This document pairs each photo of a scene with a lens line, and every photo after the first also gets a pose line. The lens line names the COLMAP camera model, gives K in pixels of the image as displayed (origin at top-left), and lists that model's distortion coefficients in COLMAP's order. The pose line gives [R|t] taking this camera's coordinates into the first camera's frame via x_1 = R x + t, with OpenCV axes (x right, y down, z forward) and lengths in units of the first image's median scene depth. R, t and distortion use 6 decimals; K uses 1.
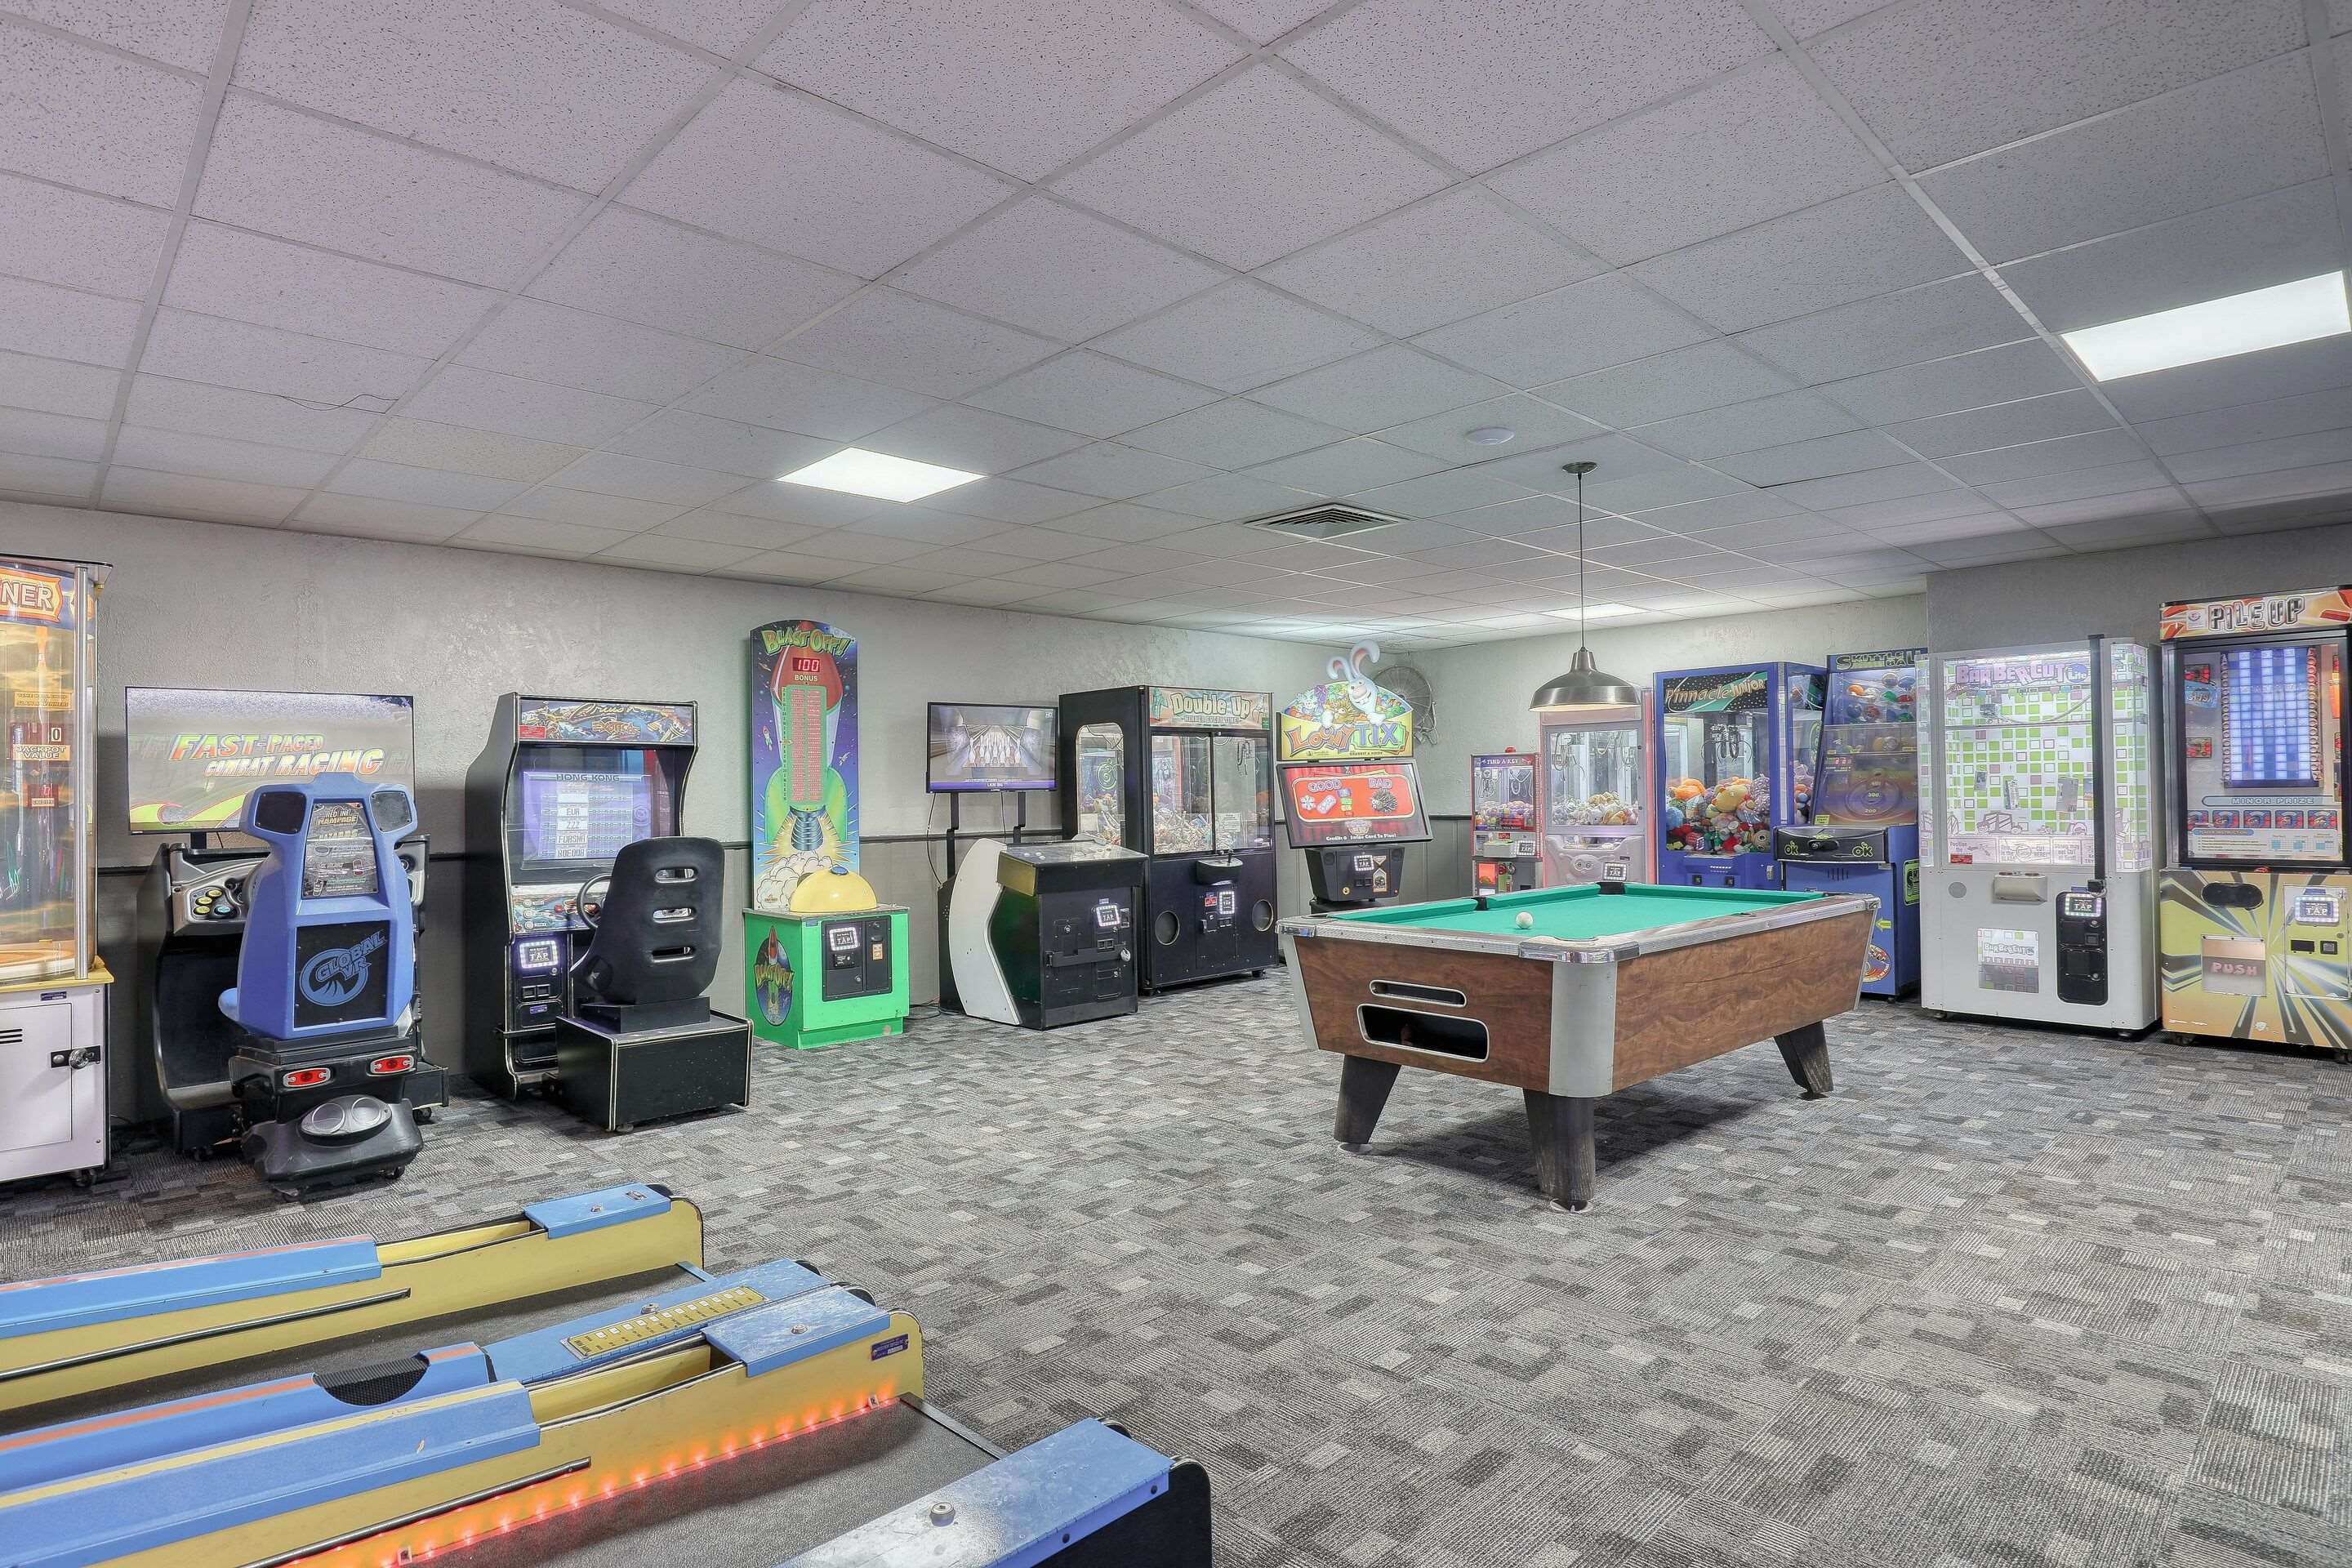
lens RADIAL K [[1232.4, 0, 1176.0], [0, 1232.4, 784.0], [0, 0, 1]] dist [-0.018169, 0.003008]
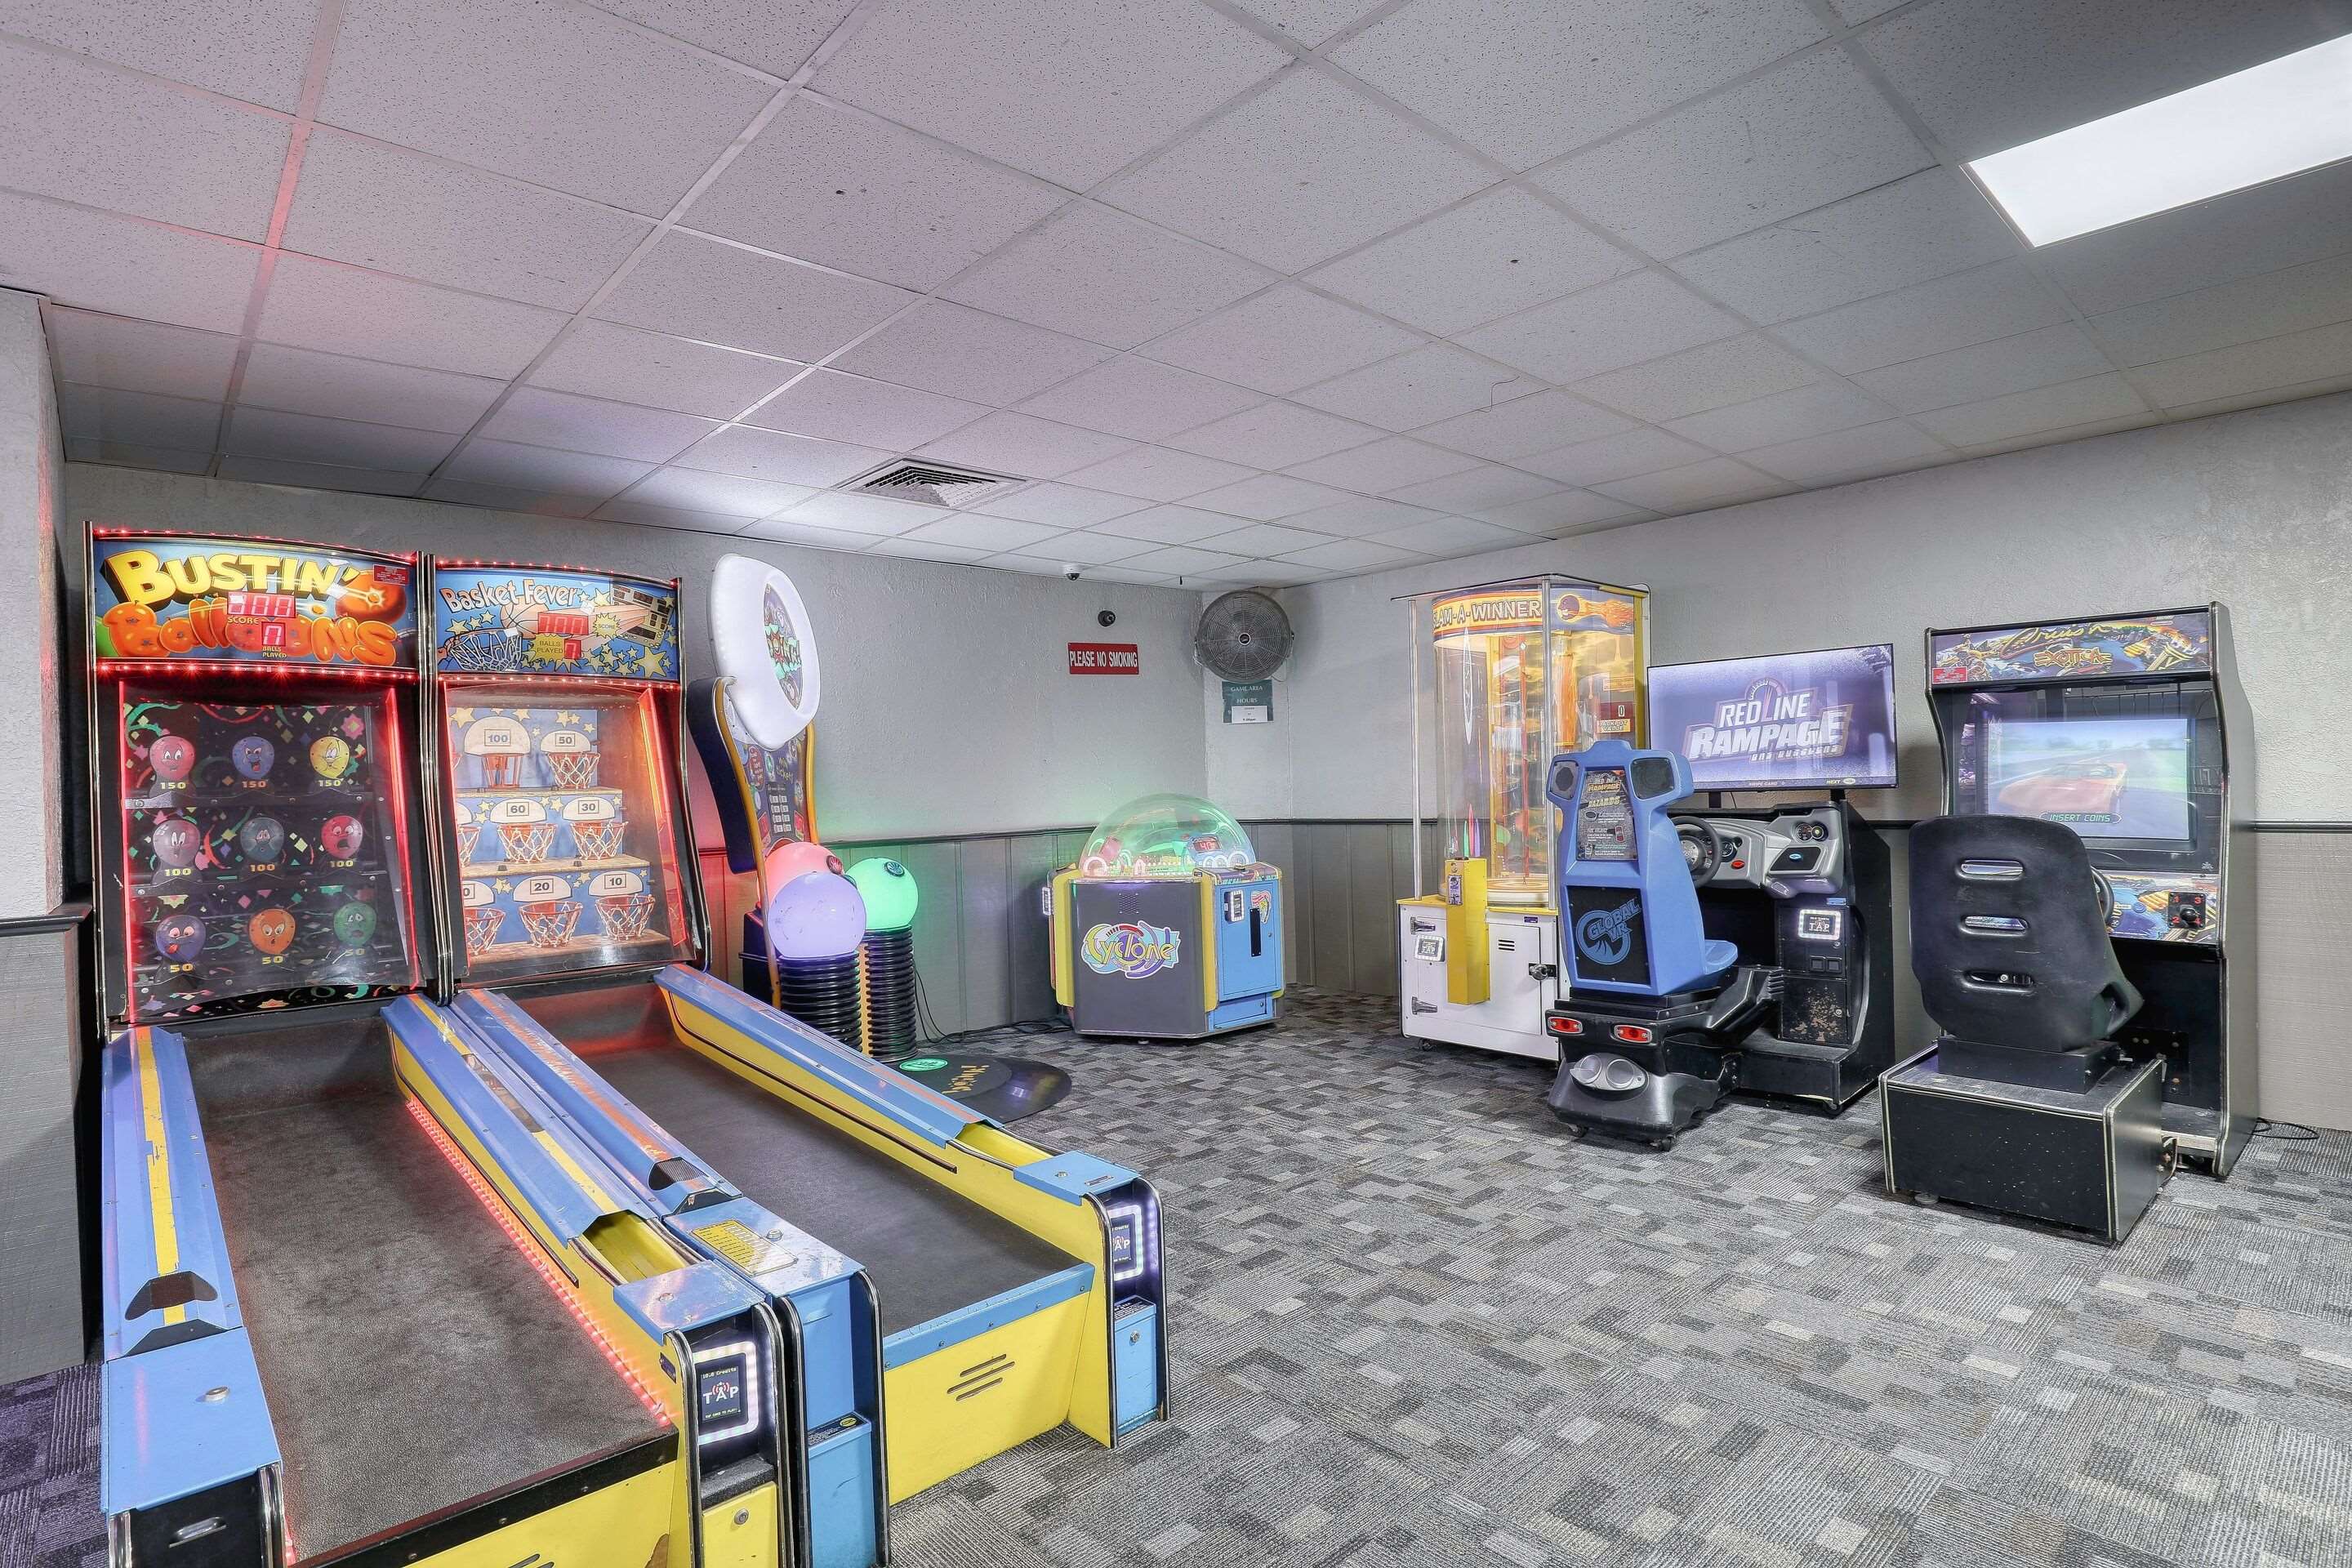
lens RADIAL K [[1172.9, 0, 1209.7], [0, 1172.9, 787.5], [0, 0, 1]] dist [-0.019089, -0.000765]
pose [[-0.016890, 0.020149, -0.999654, 0.314071], [0.035588, 0.999176, 0.019538, -0.001619], [0.999224, -0.035246, -0.017594, 0.684854]]
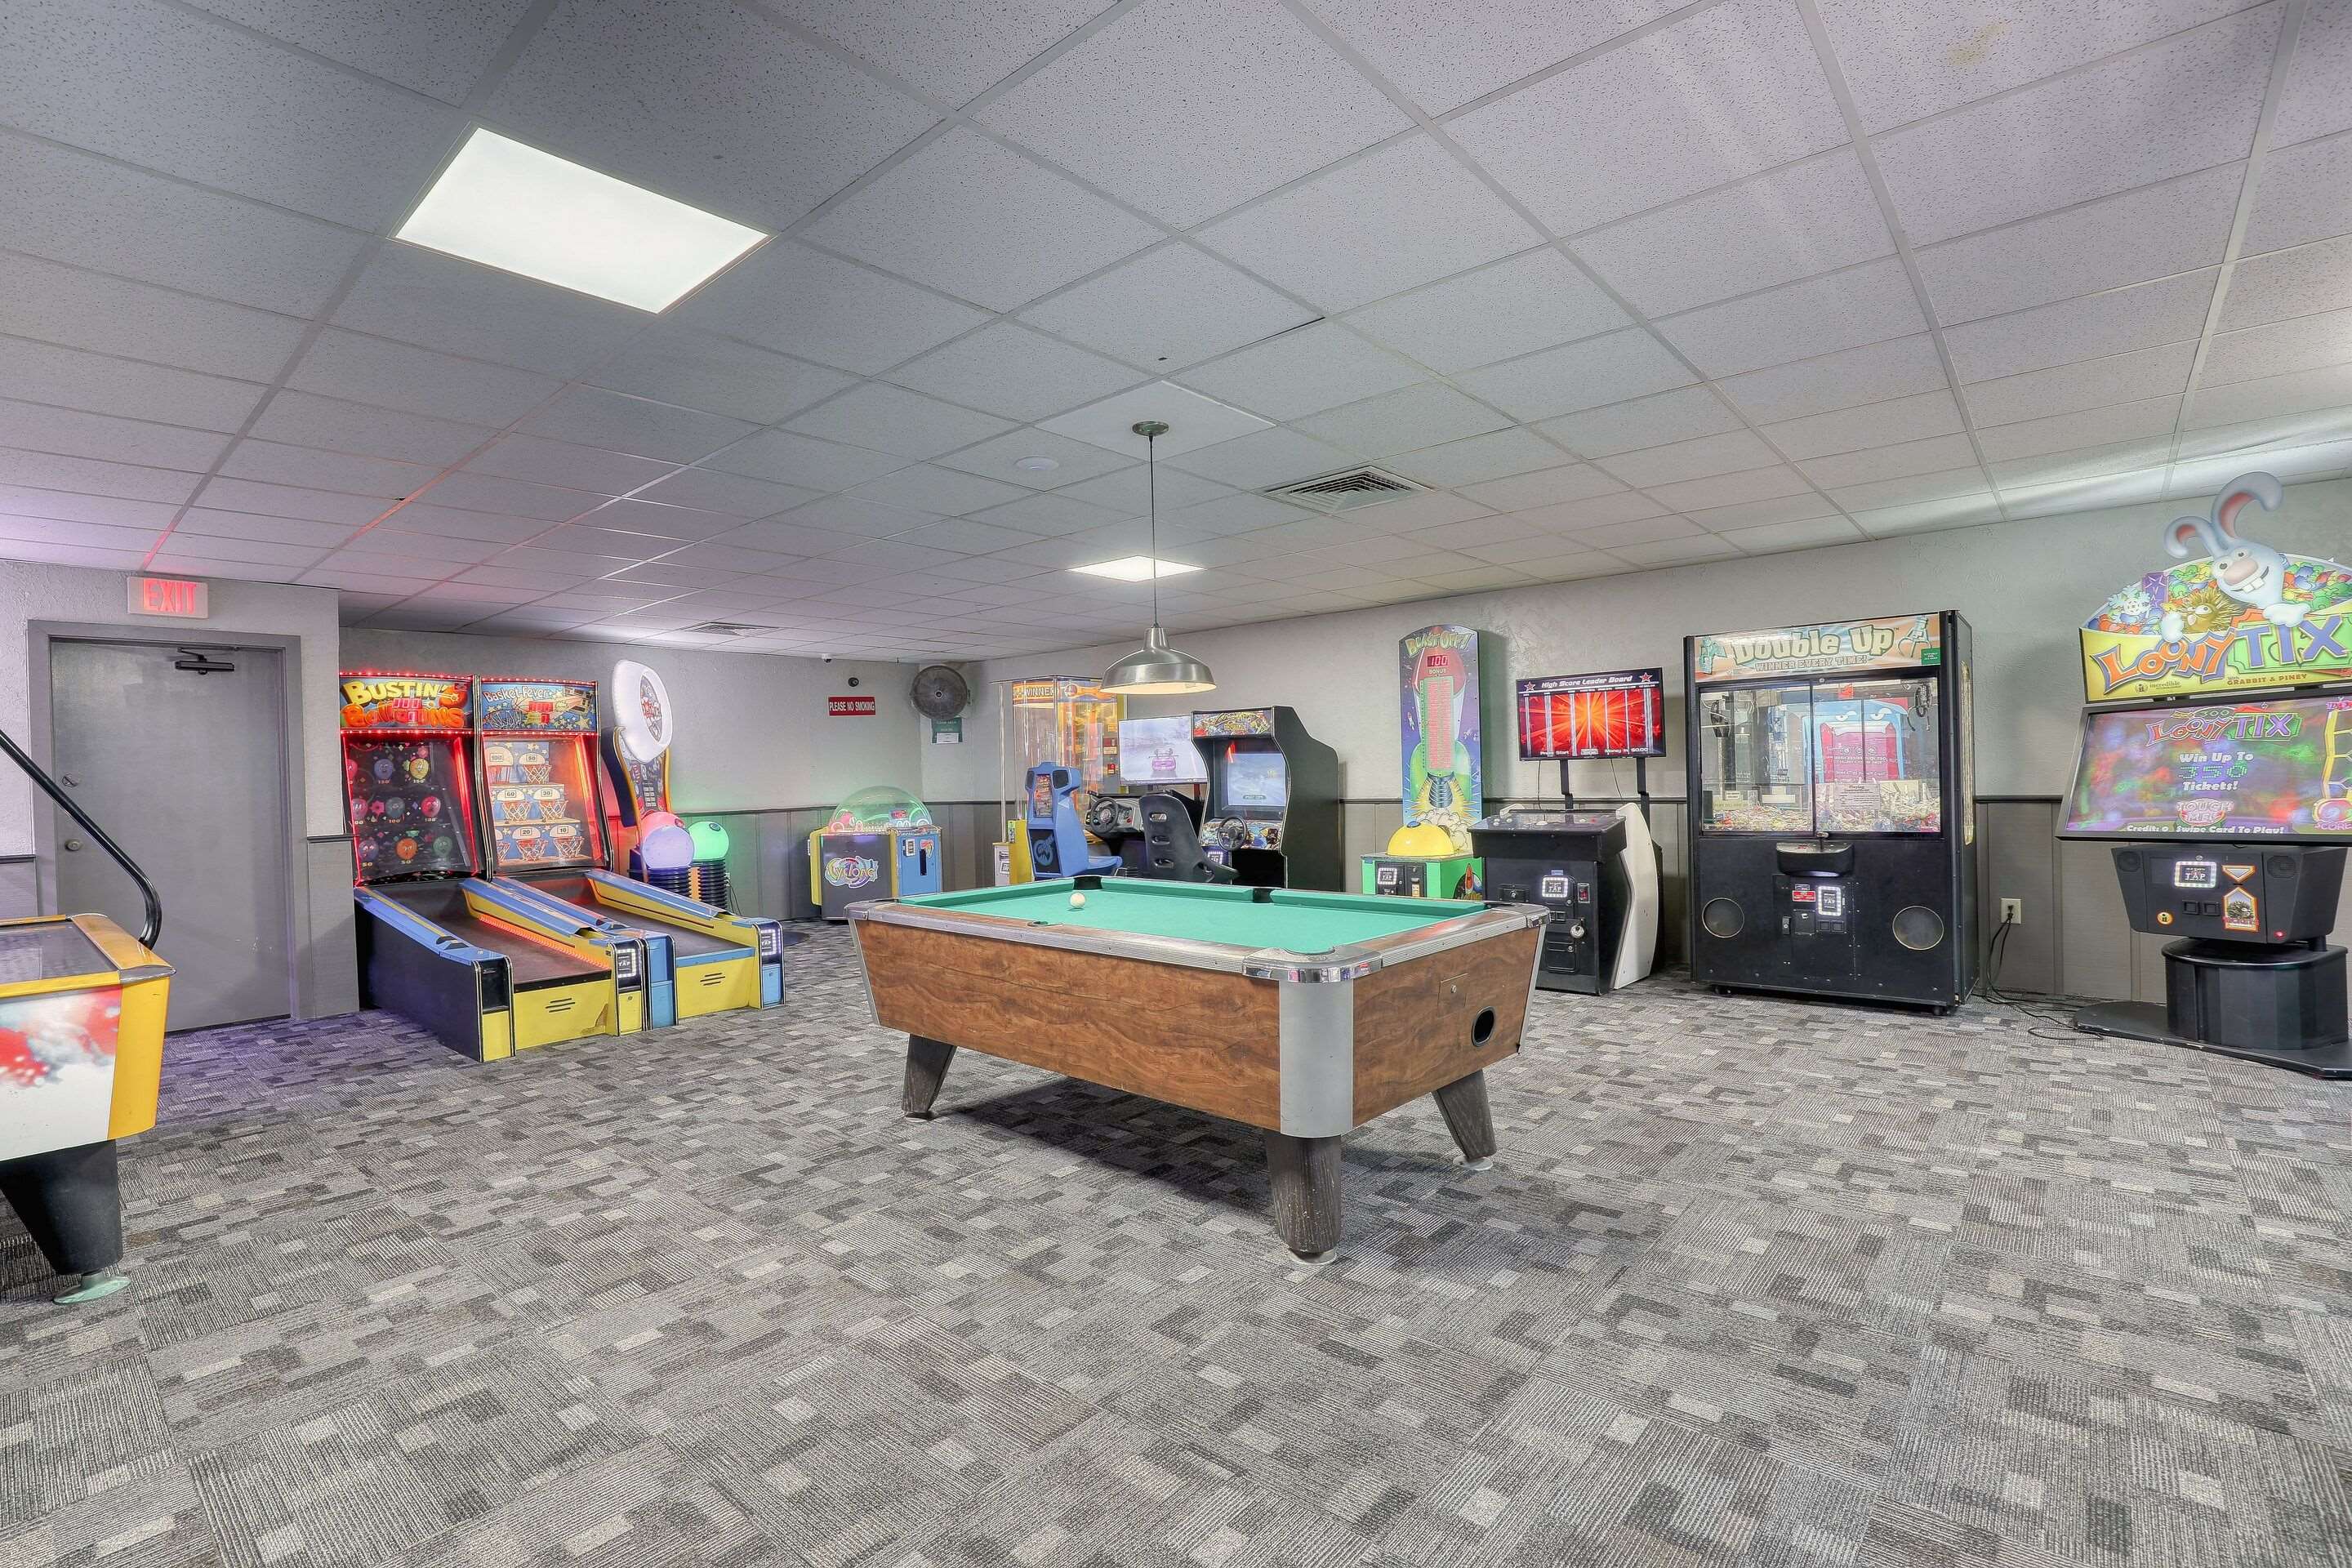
lens RADIAL K [[1075.9, 0, 1203.3], [0, 1075.9, 783.9], [0, 0, 1]] dist [-0.030287, 0.000277]
pose [[0.099129, 0.024458, -0.994774, 1.321662], [0.032542, 0.999083, 0.027807, -0.015273], [0.994542, -0.035129, 0.098243, 1.102270]]
